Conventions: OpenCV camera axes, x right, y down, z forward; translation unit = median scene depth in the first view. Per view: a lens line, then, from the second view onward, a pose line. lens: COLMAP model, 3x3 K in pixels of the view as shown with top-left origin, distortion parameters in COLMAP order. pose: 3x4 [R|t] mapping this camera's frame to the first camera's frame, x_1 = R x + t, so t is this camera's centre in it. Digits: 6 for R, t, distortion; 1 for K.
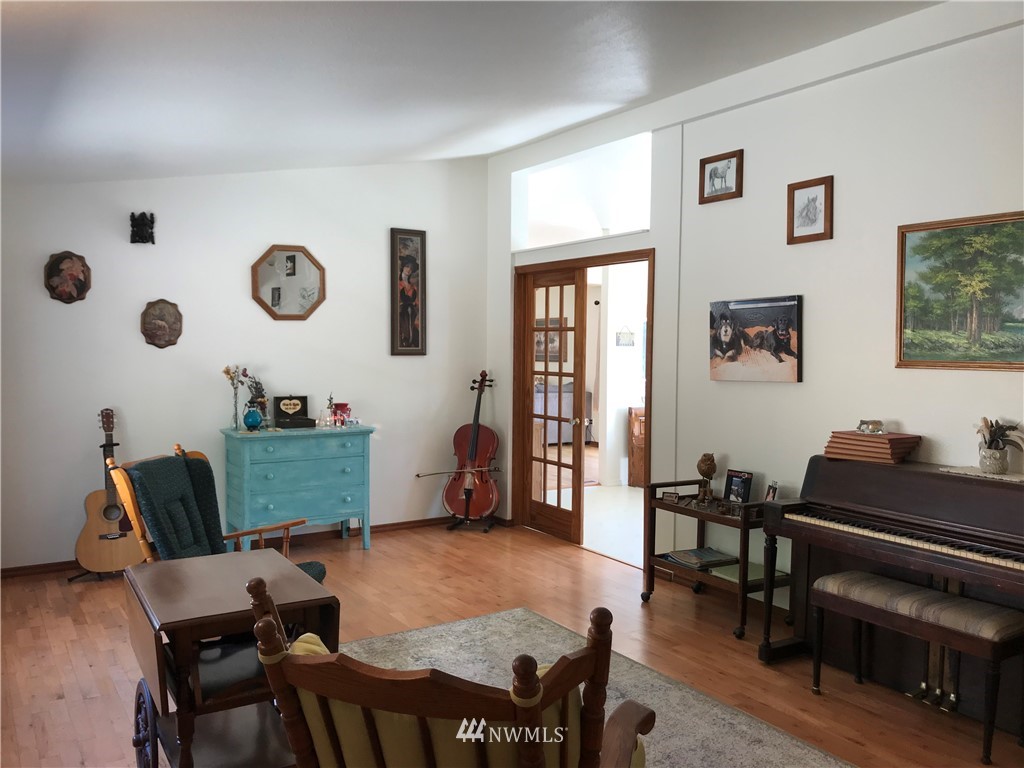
lens RADIAL K [[856.9, 0, 510.0], [0, 856.9, 386.2], [0, 0, 1]] dist [0.032928, -0.003283]
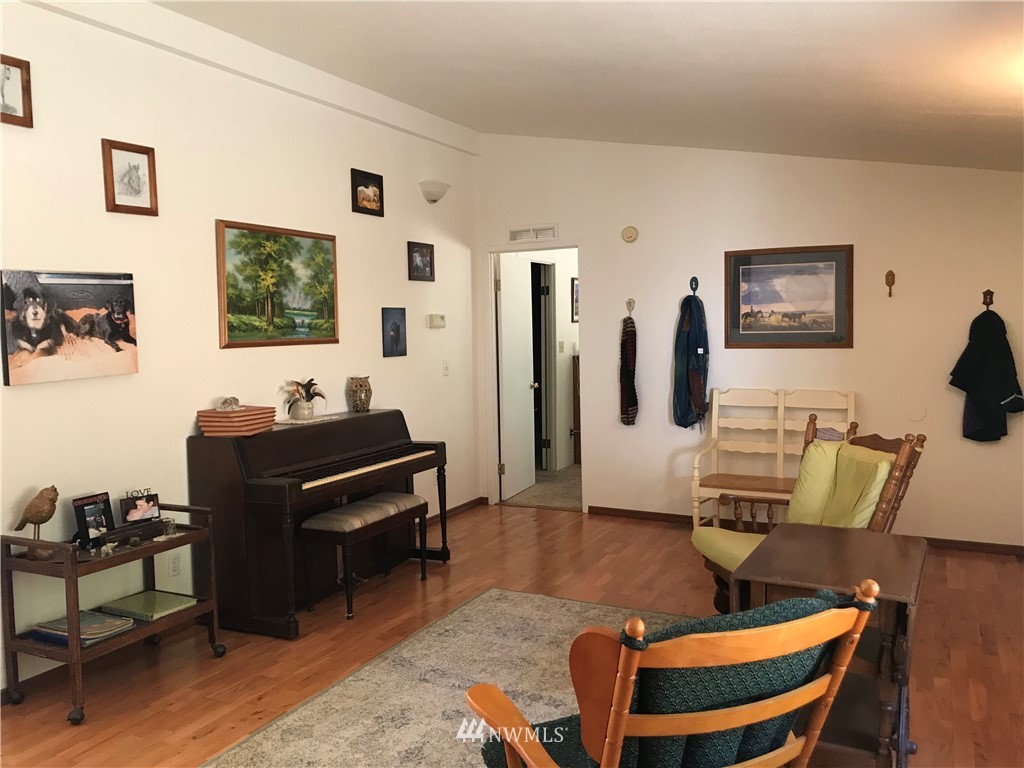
lens RADIAL K [[856.9, 0, 510.8], [0, 856.9, 384.4], [0, 0, 1]] dist [0.032928, -0.003283]
pose [[-0.499286, -0.062802, 0.864158, -0.622144], [0.057571, 0.992761, 0.105411, -0.064220], [-0.864523, 0.102381, -0.492056, 1.110498]]
